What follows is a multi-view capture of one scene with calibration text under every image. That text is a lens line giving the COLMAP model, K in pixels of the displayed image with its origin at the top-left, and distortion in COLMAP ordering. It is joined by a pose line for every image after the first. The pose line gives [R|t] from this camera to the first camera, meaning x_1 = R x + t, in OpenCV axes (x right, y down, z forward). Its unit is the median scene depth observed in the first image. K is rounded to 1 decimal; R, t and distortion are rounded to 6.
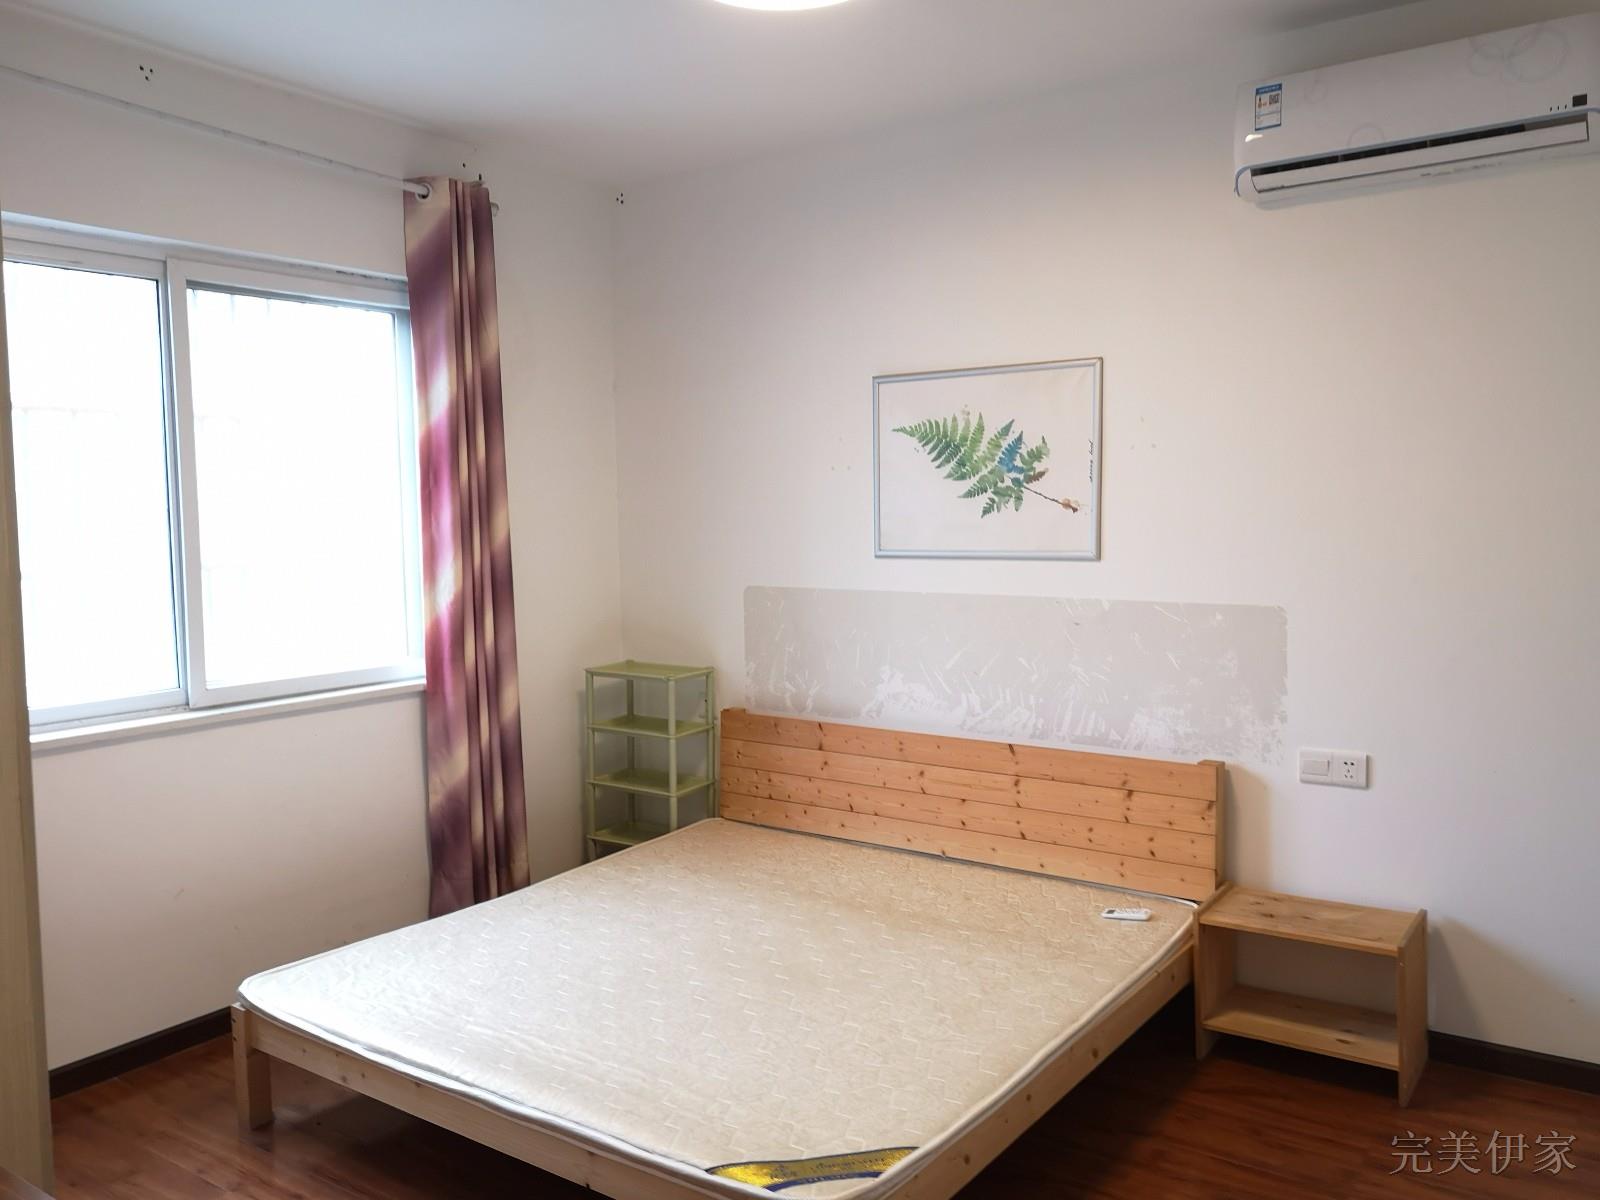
lens RADIAL K [[1269.0, 0, 800.0], [0, 1269.0, 600.0], [0, 0, 1]] dist [0.046931, -0.004582]
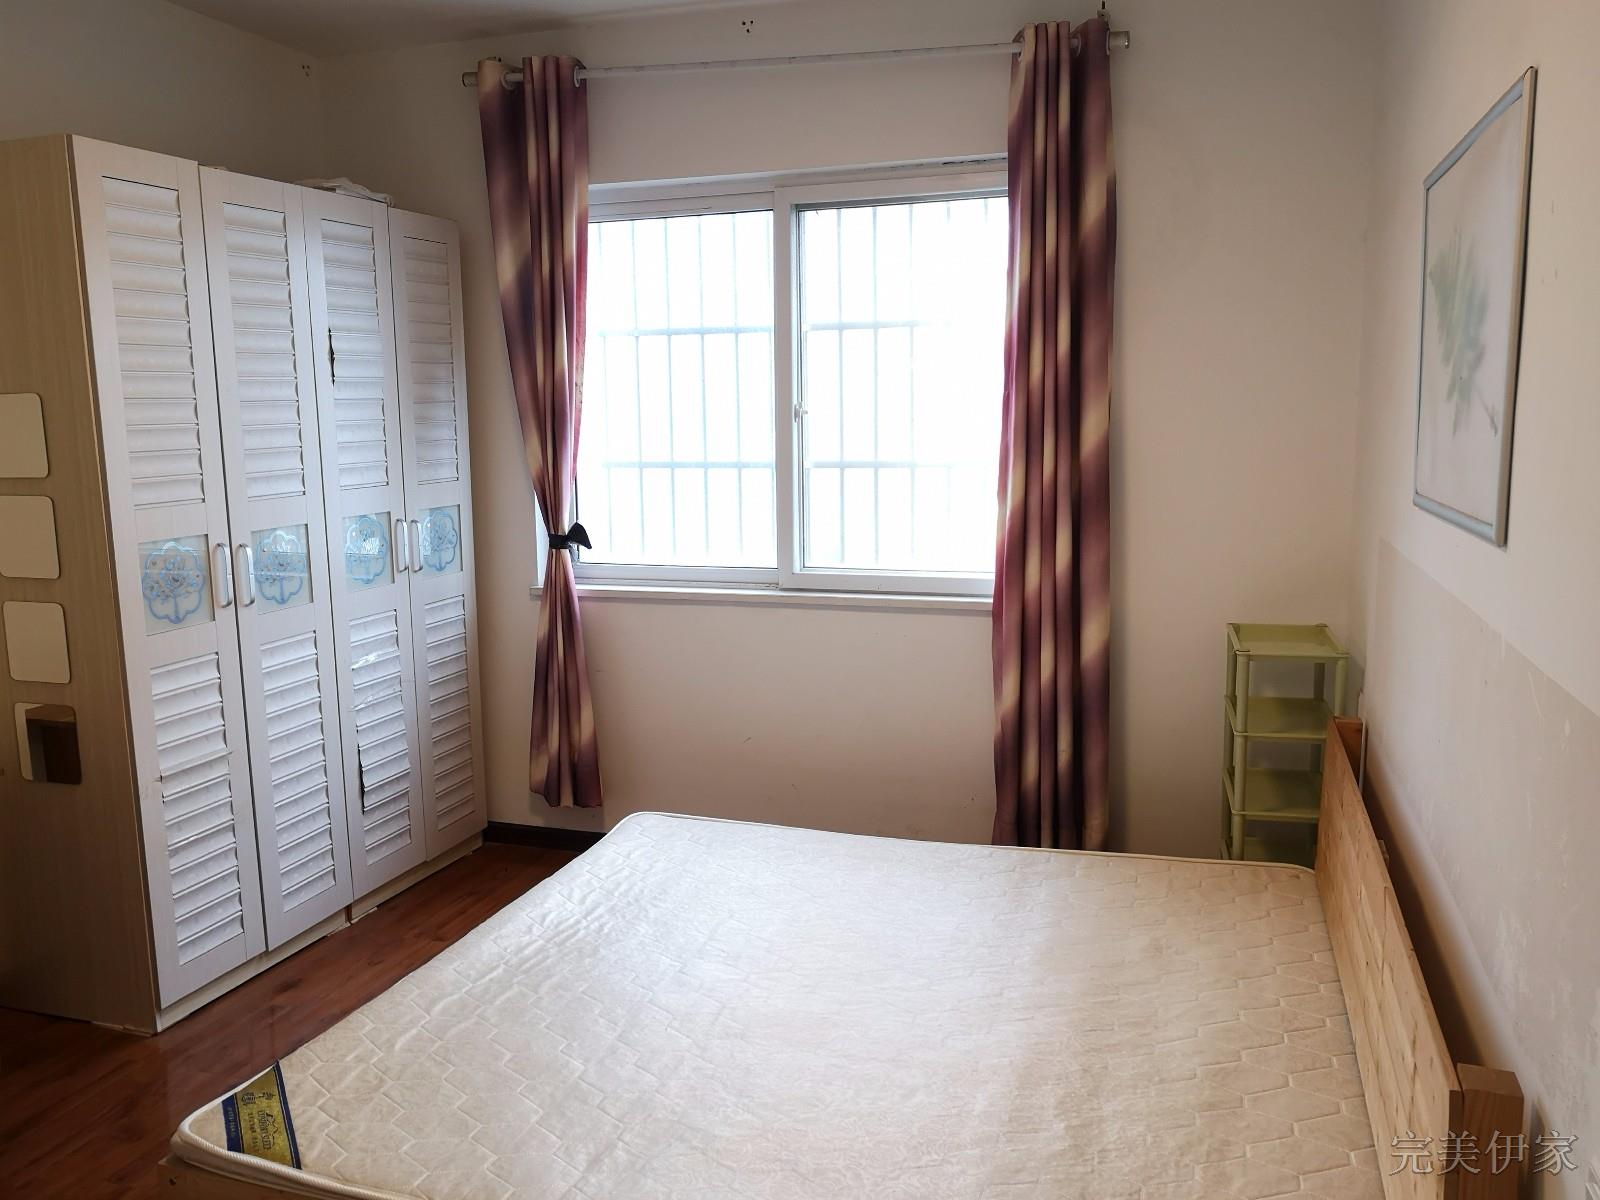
lens RADIAL K [[1269.0, 0, 800.0], [0, 1269.0, 600.0], [0, 0, 1]] dist [0.046931, -0.004582]
pose [[0.301848, 0.146405, -0.942048, 0.578821], [-0.068006, 0.988927, 0.131900, -0.053001], [0.950928, 0.024251, 0.308462, 0.632555]]
